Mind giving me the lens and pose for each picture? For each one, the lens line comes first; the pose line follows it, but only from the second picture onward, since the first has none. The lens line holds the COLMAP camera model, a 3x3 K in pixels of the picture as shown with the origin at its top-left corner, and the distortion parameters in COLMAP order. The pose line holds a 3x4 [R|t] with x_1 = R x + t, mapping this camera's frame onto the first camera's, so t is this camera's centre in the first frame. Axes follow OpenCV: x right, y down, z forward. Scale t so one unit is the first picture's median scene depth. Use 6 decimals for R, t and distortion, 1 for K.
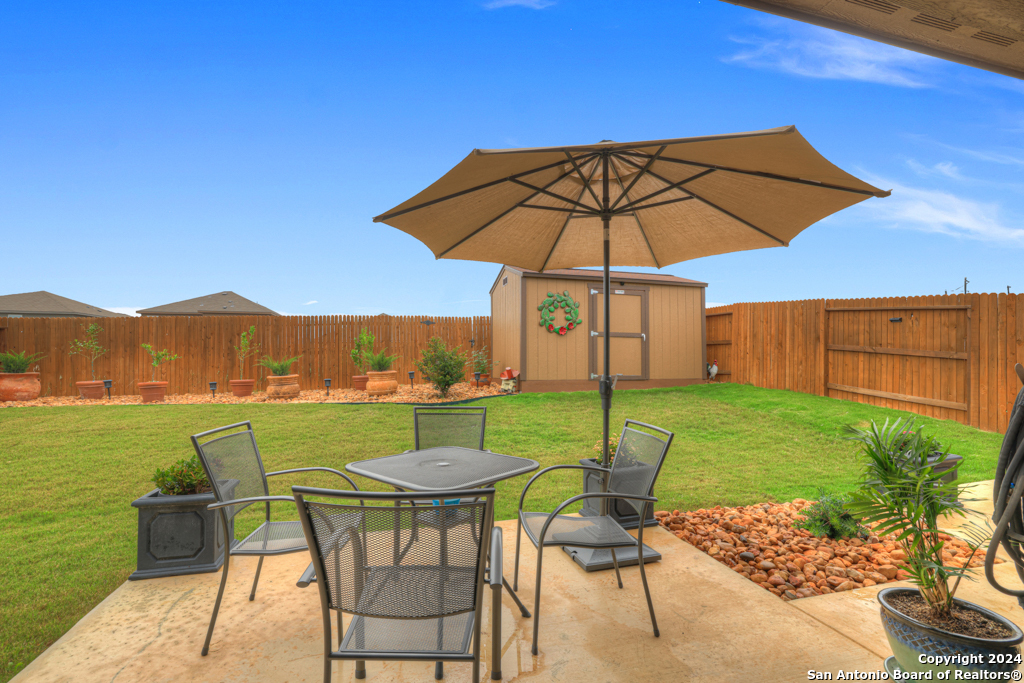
lens RADIAL K [[465.6, 0, 497.5], [0, 465.6, 360.0], [0, 0, 1]] dist [-0.002362, -0.000068]
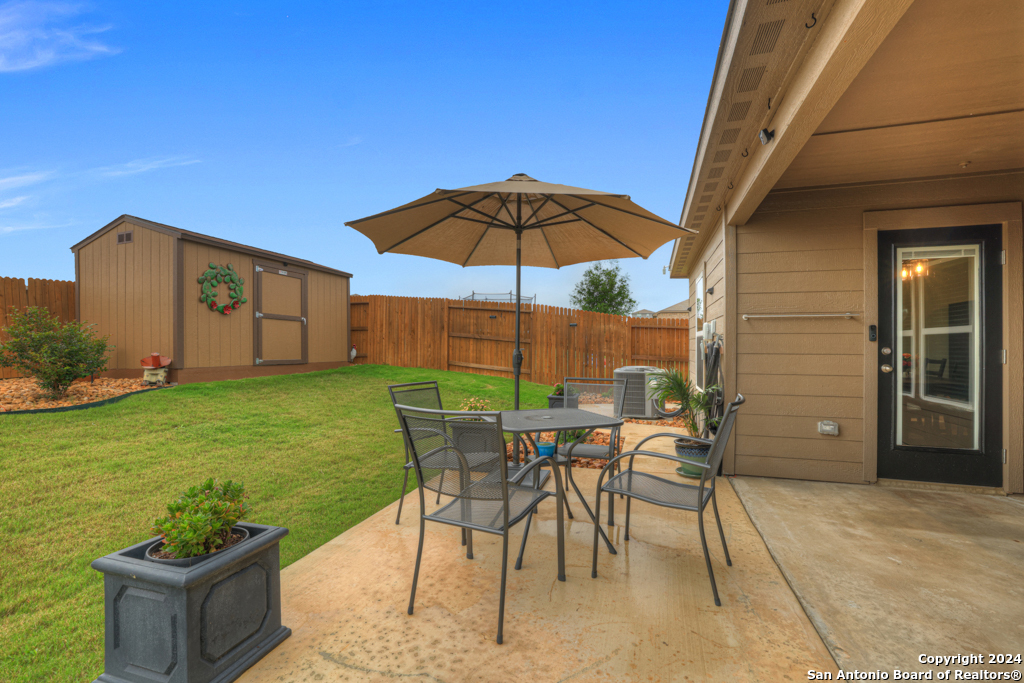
lens RADIAL K [[450.0, 0, 512.9], [0, 450.0, 350.8], [0, 0, 1]] dist [-0.000897, -0.000074]
pose [[0.570084, -0.011240, 0.821510, -0.245010], [0.003875, 0.999932, 0.010992, 0.006683], [-0.821577, -0.003083, 0.570089, 0.089953]]
